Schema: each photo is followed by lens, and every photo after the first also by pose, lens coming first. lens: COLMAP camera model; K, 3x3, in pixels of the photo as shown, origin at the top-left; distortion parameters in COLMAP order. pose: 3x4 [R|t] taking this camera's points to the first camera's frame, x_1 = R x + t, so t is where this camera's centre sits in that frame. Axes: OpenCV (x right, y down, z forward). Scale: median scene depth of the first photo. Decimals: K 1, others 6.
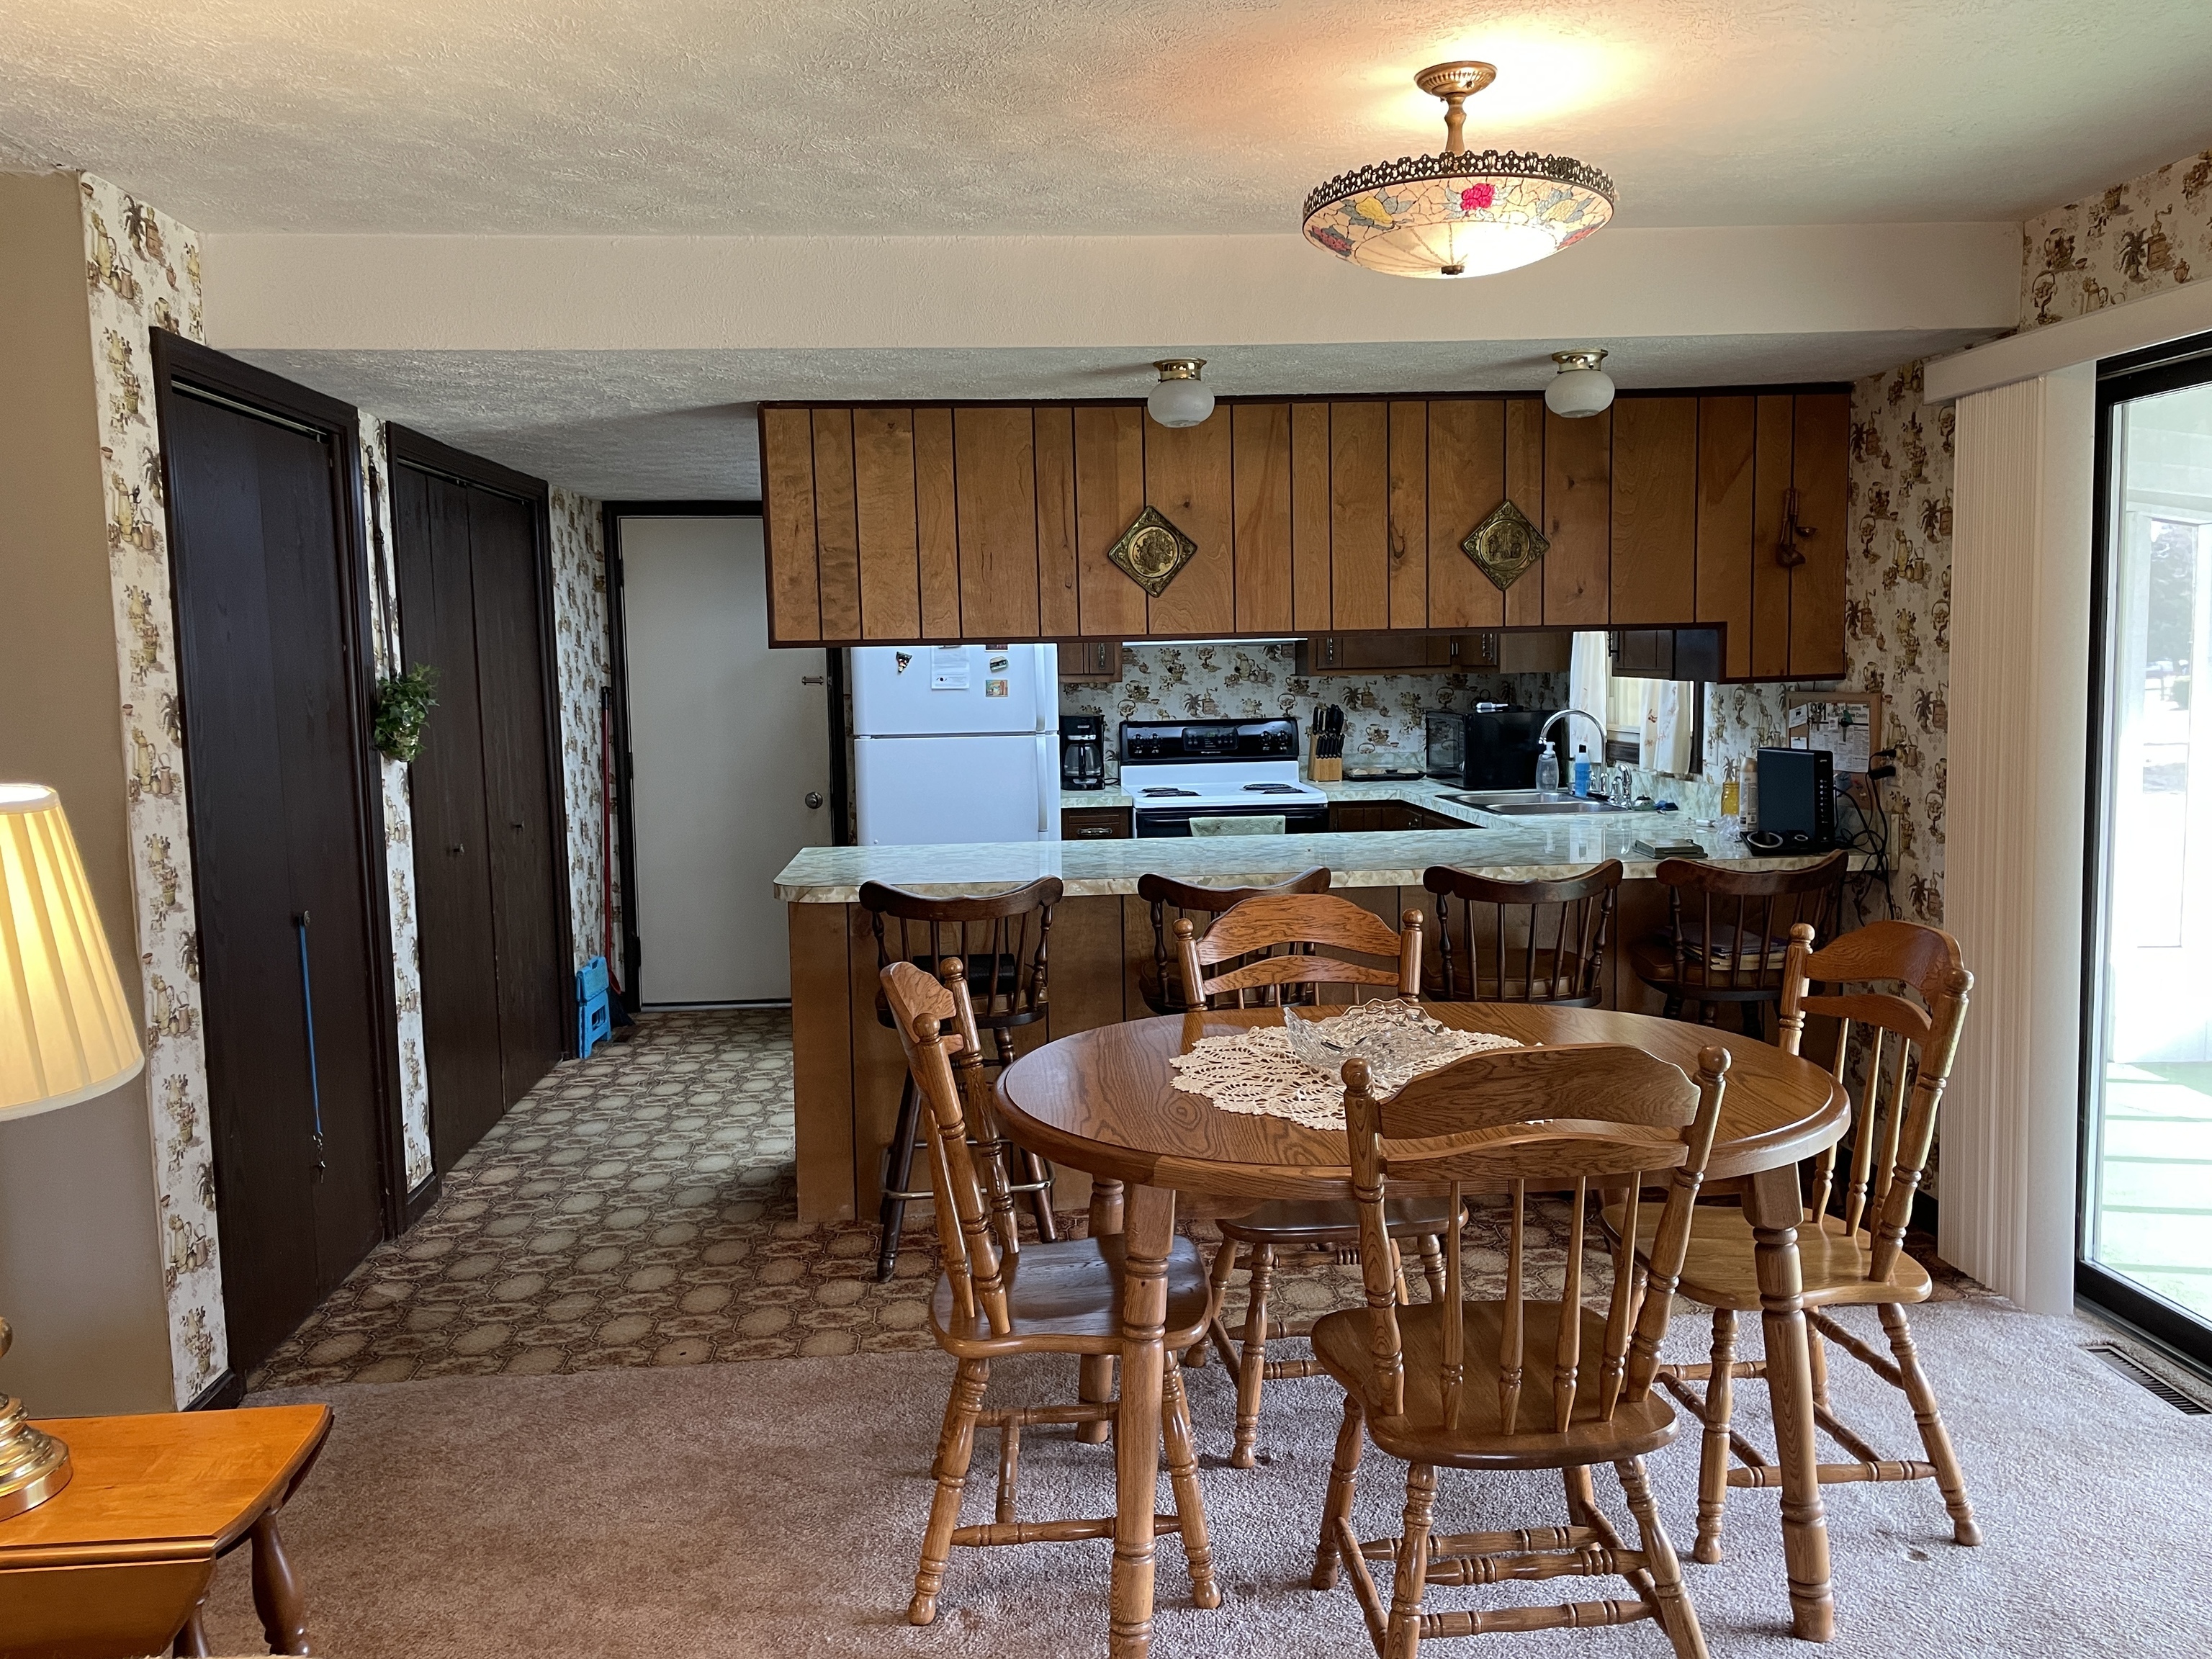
lens RADIAL K [[1667.4, 0, 1106.0], [0, 1667.4, 829.5], [0, 0, 1]] dist [0.088213, -0.109409]
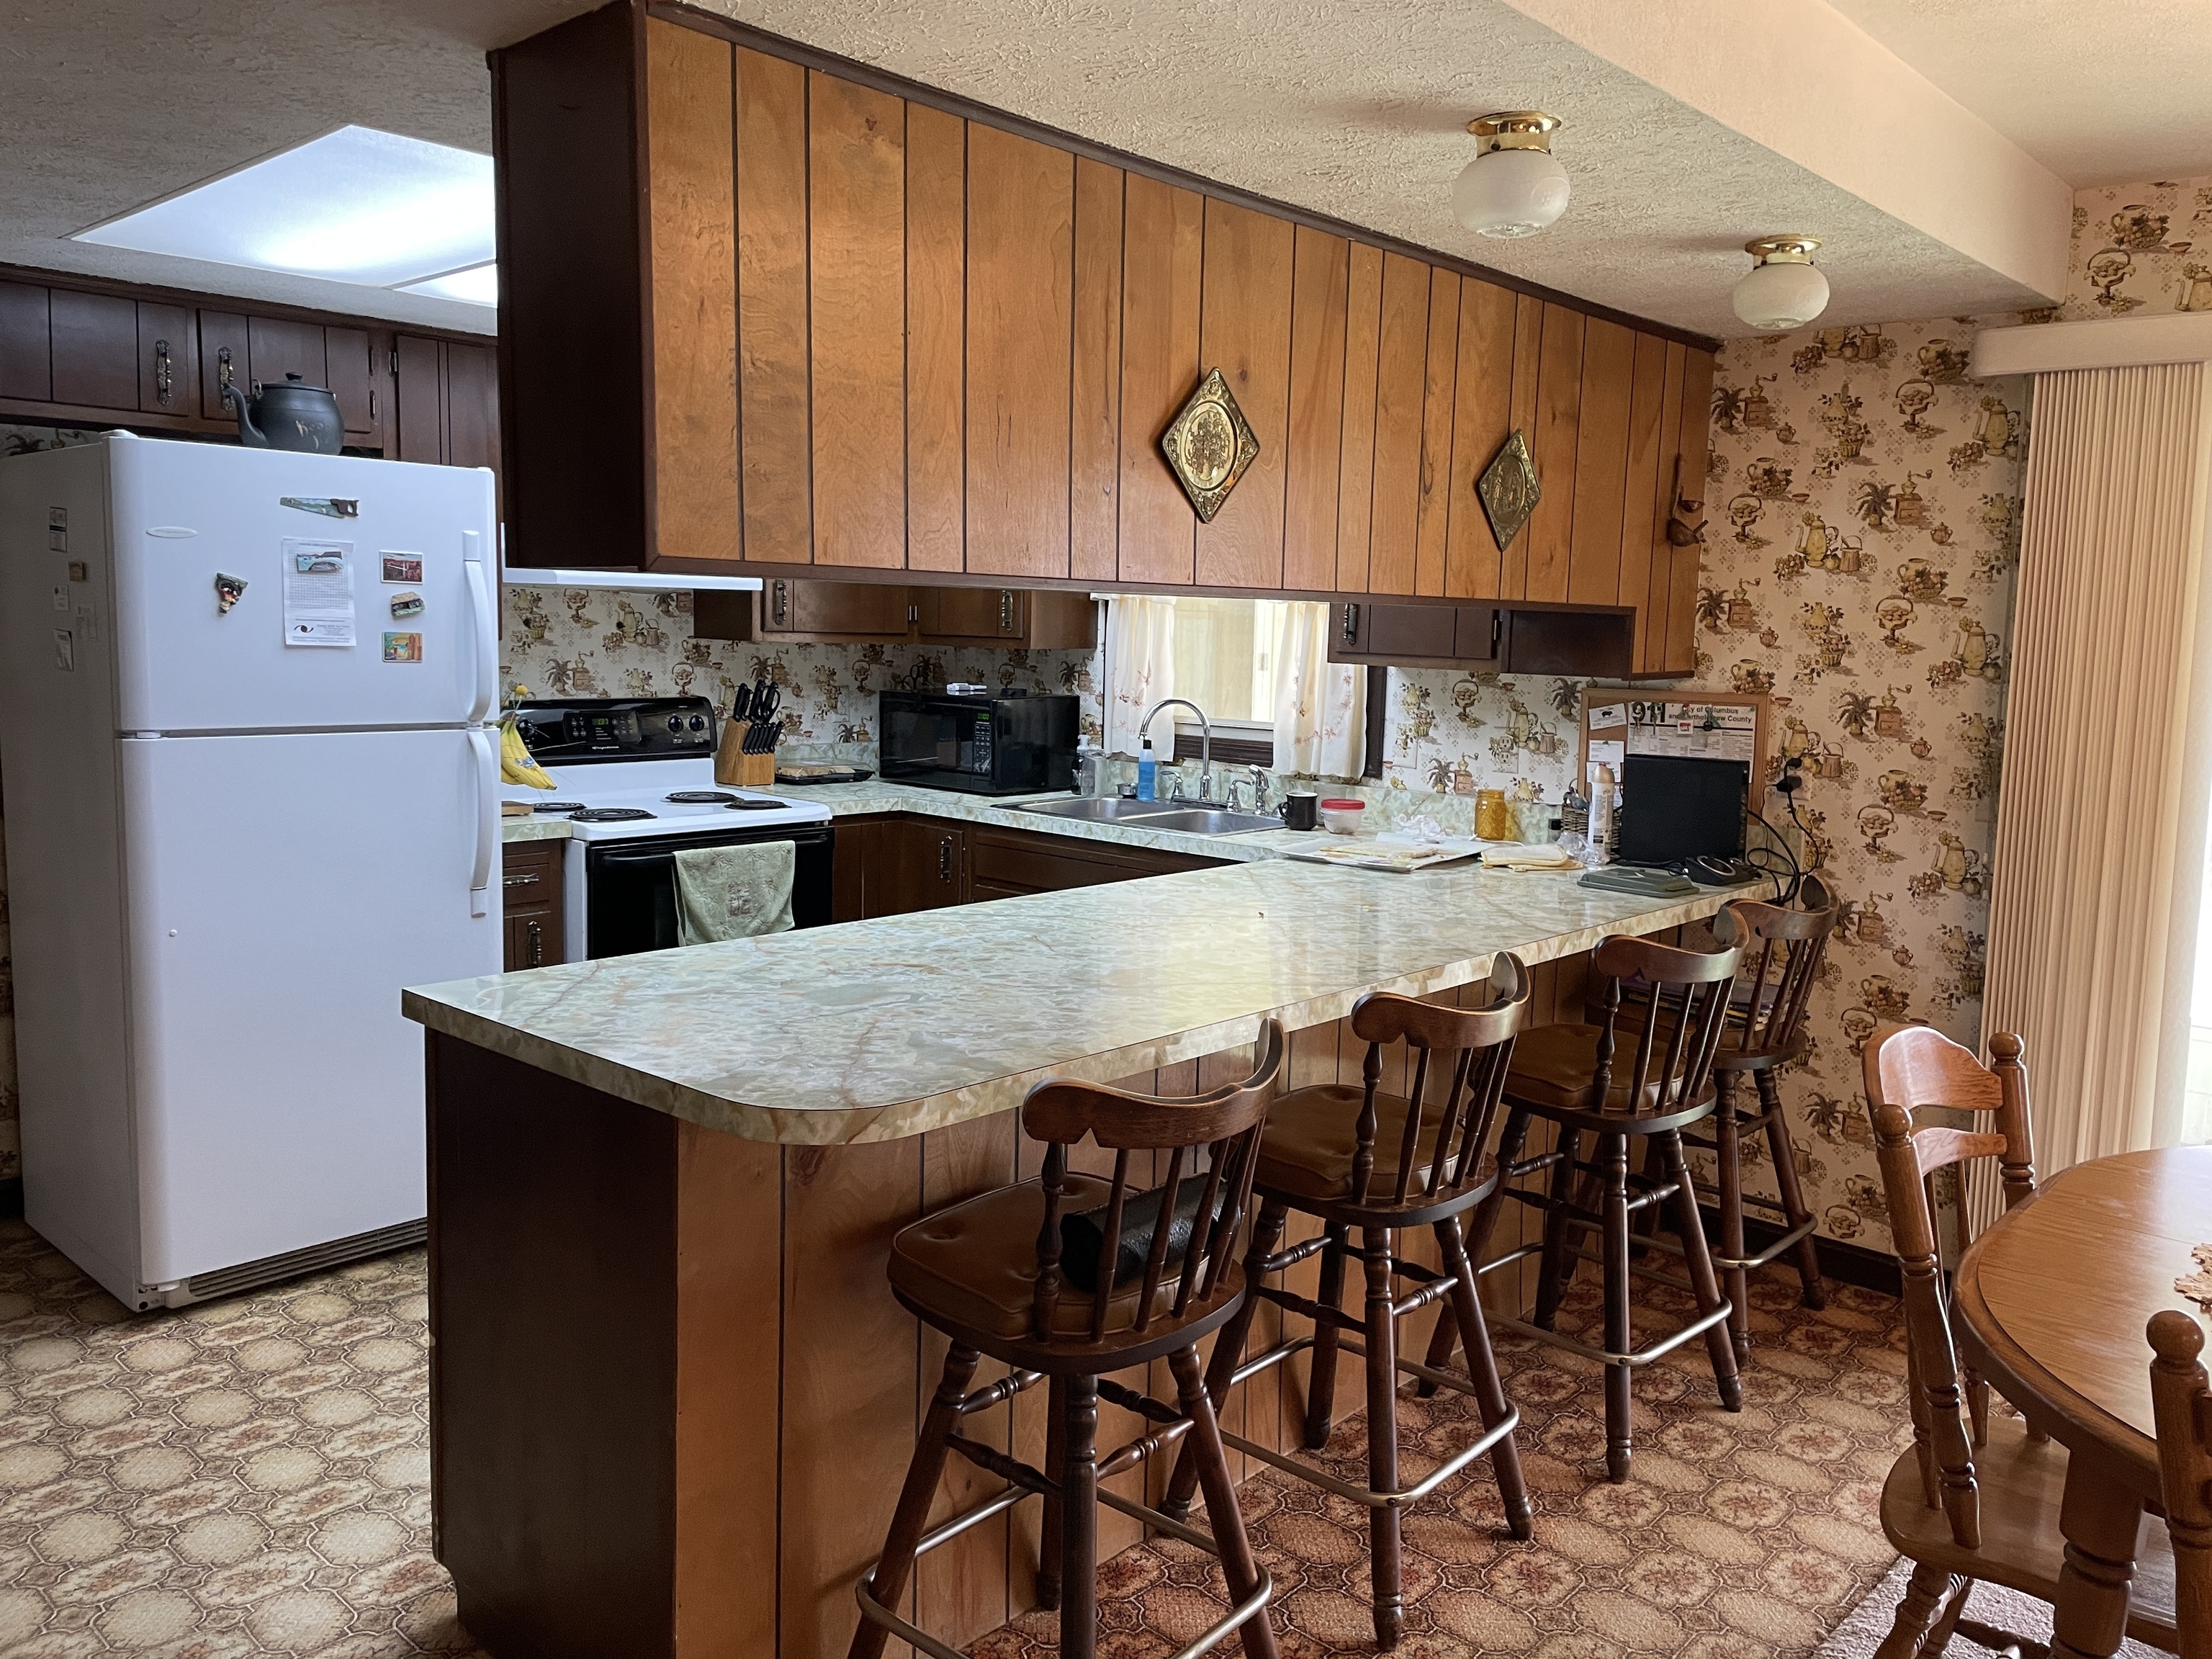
lens RADIAL K [[1667.4, 0, 1106.0], [0, 1667.4, 829.5], [0, 0, 1]] dist [0.088213, -0.109409]
pose [[0.729228, -0.045958, 0.682725, -0.413678], [0.028555, 0.998917, 0.036742, -0.052126], [-0.683674, -0.007298, 0.729751, 0.584814]]
